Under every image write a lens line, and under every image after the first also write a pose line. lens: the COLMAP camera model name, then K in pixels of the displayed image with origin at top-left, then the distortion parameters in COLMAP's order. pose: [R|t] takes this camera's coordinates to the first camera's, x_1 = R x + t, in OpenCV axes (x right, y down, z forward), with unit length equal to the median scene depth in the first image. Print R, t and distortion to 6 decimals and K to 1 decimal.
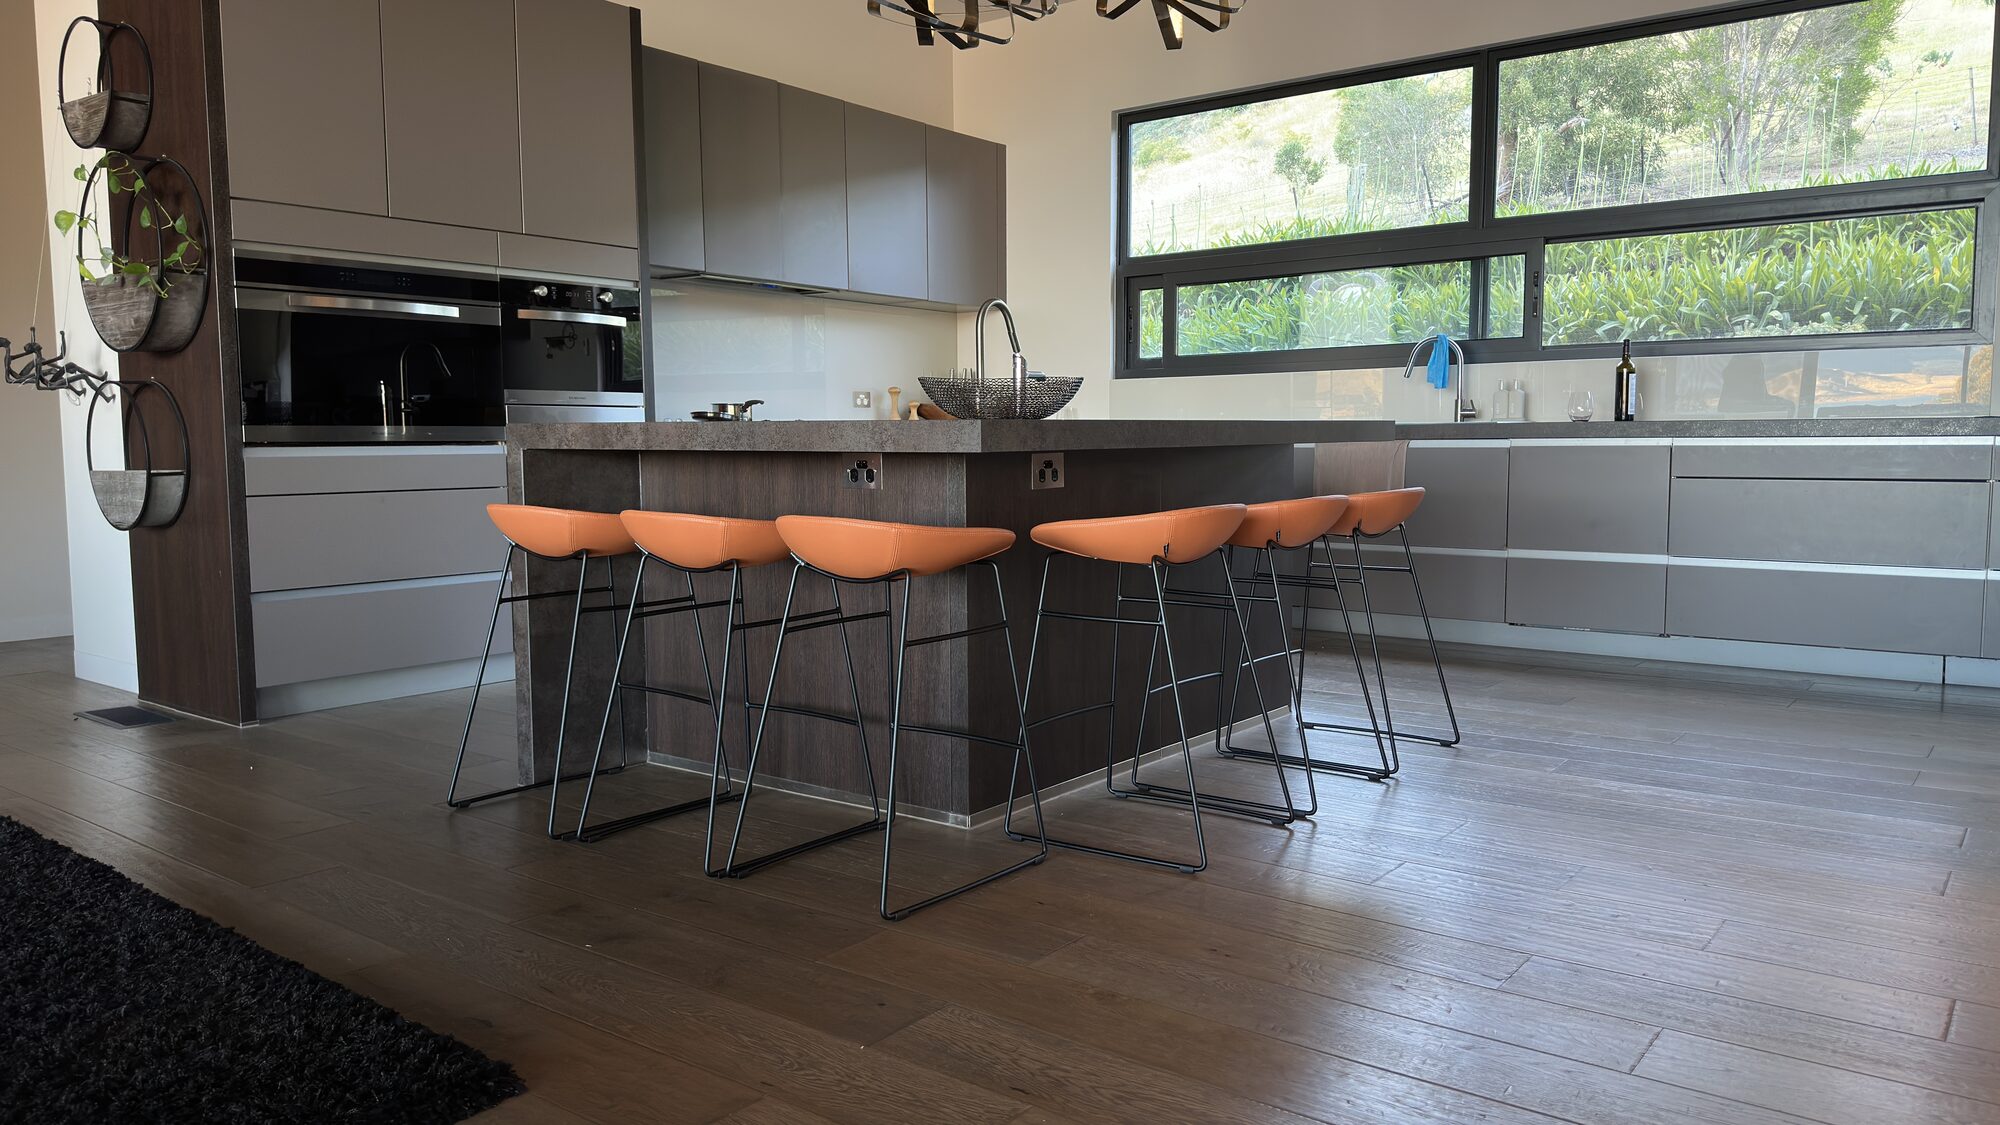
lens RADIAL K [[1392.9, 0, 1027.7], [0, 1392.9, 577.0], [0, 0, 1]] dist [0.059897, -0.061135]
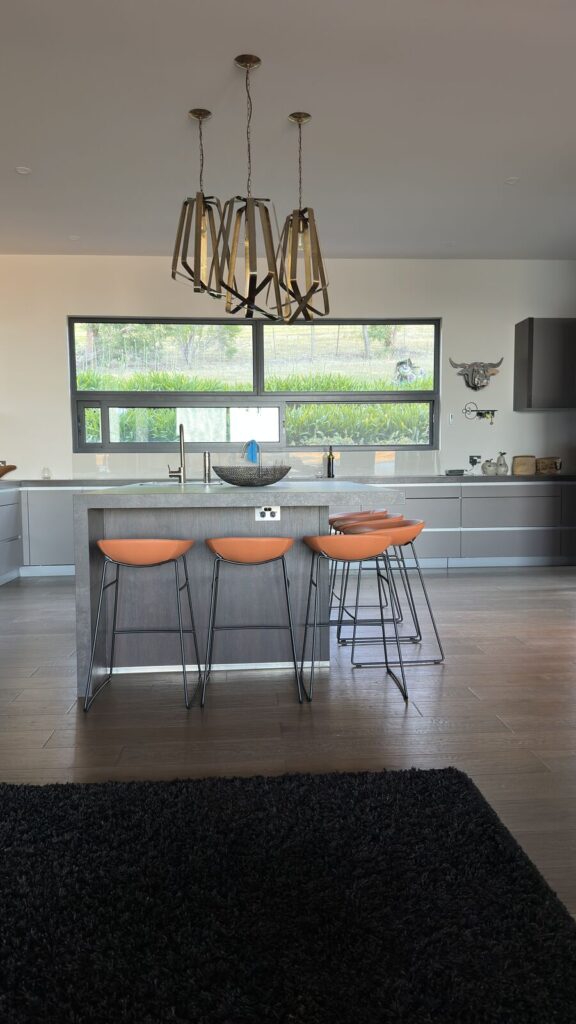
lens RADIAL K [[713.2, 0, 307.2], [0, 713.2, 515.0], [0, 0, 1]] dist [0.059897, -0.061135]
pose [[0.745413, -0.045209, 0.665068, -0.597042], [0.070747, 0.997428, -0.011491, -0.040139], [-0.662838, 0.055617, 0.746694, 0.098982]]
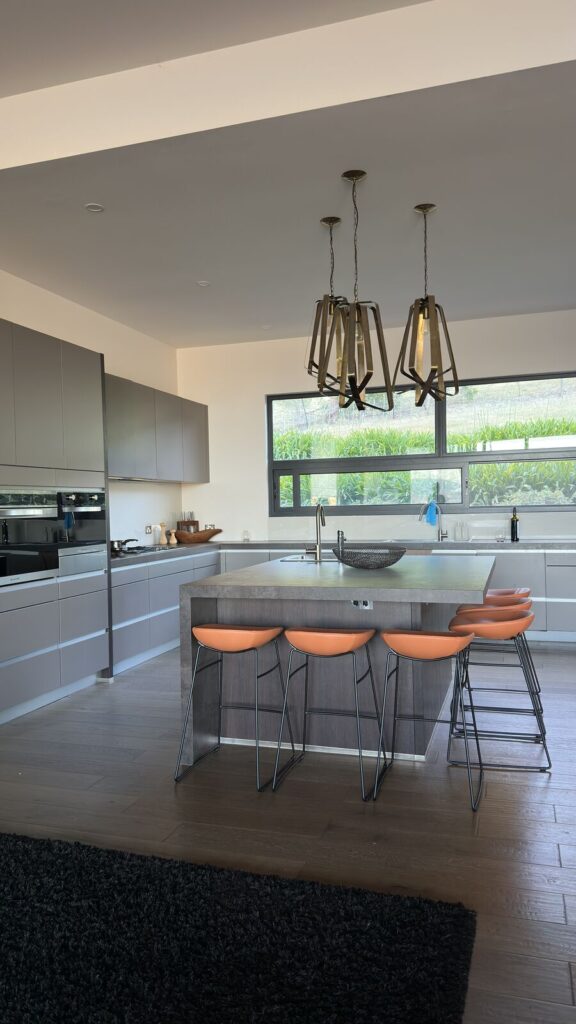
lens RADIAL K [[716.2, 0, 287.0], [0, 716.2, 520.4], [0, 0, 1]] dist [0.056718, -0.057197]
pose [[0.944310, -0.022185, 0.328309, -0.447453], [0.049219, 0.996023, -0.074261, -0.093658], [-0.325356, 0.086285, 0.941647, -0.042511]]
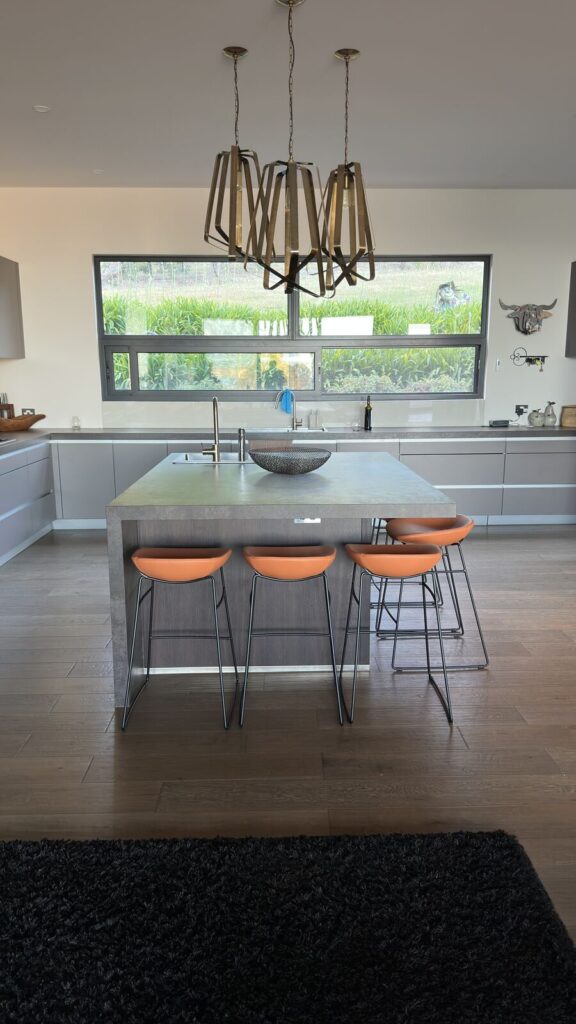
lens RADIAL K [[716.2, 0, 305.3], [0, 716.2, 513.4], [0, 0, 1]] dist [0.056718, -0.057197]
pose [[0.773893, -0.118023, 0.622223, -0.573005], [0.059730, 0.991705, 0.113817, -0.146166], [-0.630494, -0.050917, 0.774522, 0.138231]]
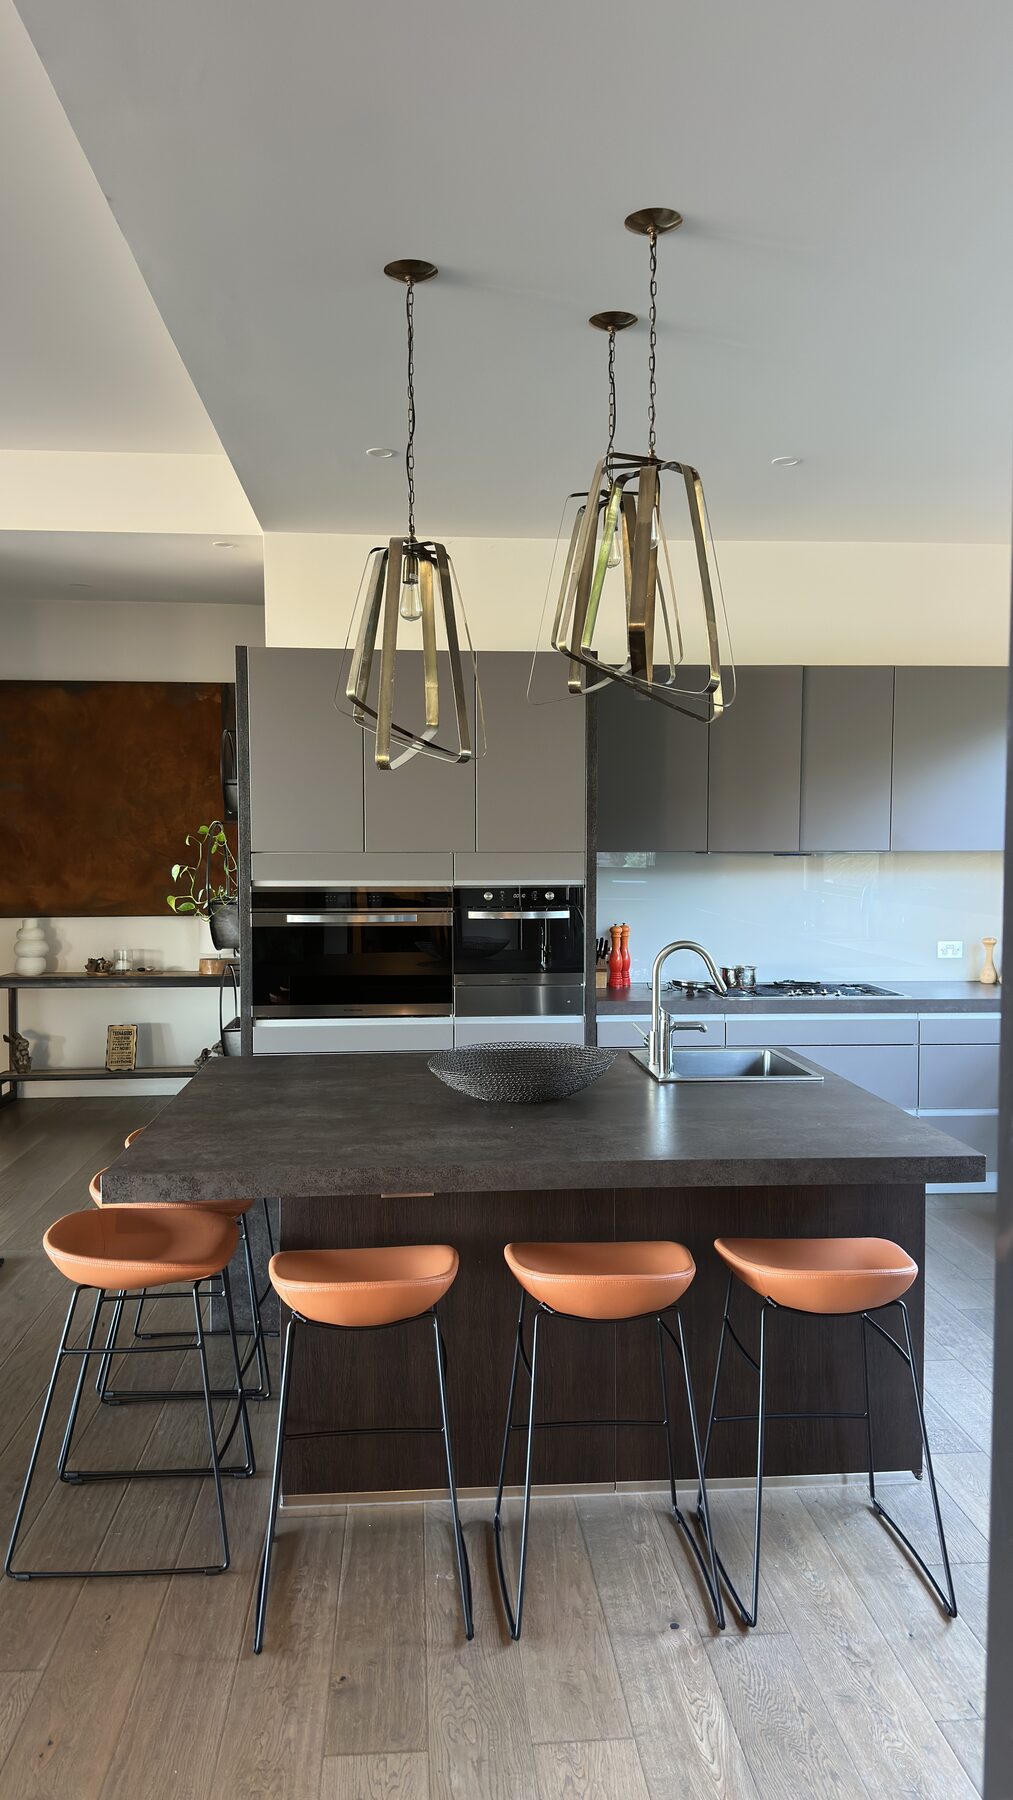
lens RADIAL K [[1253.6, 0, 492.0], [0, 1253.6, 894.2], [0, 0, 1]] dist [0.059897, -0.061135]
pose [[0.653004, 0.021457, -0.757051, 0.559577], [-0.075298, 0.996485, -0.036707, -0.186996], [0.753602, 0.080974, 0.652324, 0.320811]]
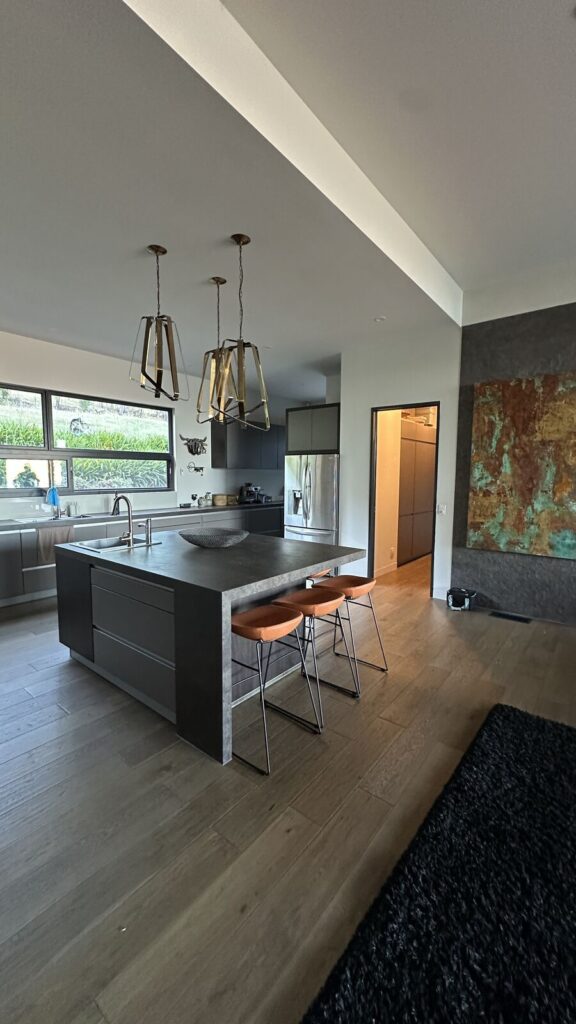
lens RADIAL K [[405.4, 0, 289.1], [0, 405.4, 514.6], [0, 0, 1]] dist [0.002979, -0.000044]
pose [[0.036027, -0.090721, 0.995224, -0.736451], [0.091035, 0.992028, 0.087134, -0.202457], [-0.995196, 0.087461, 0.043999, 0.677214]]
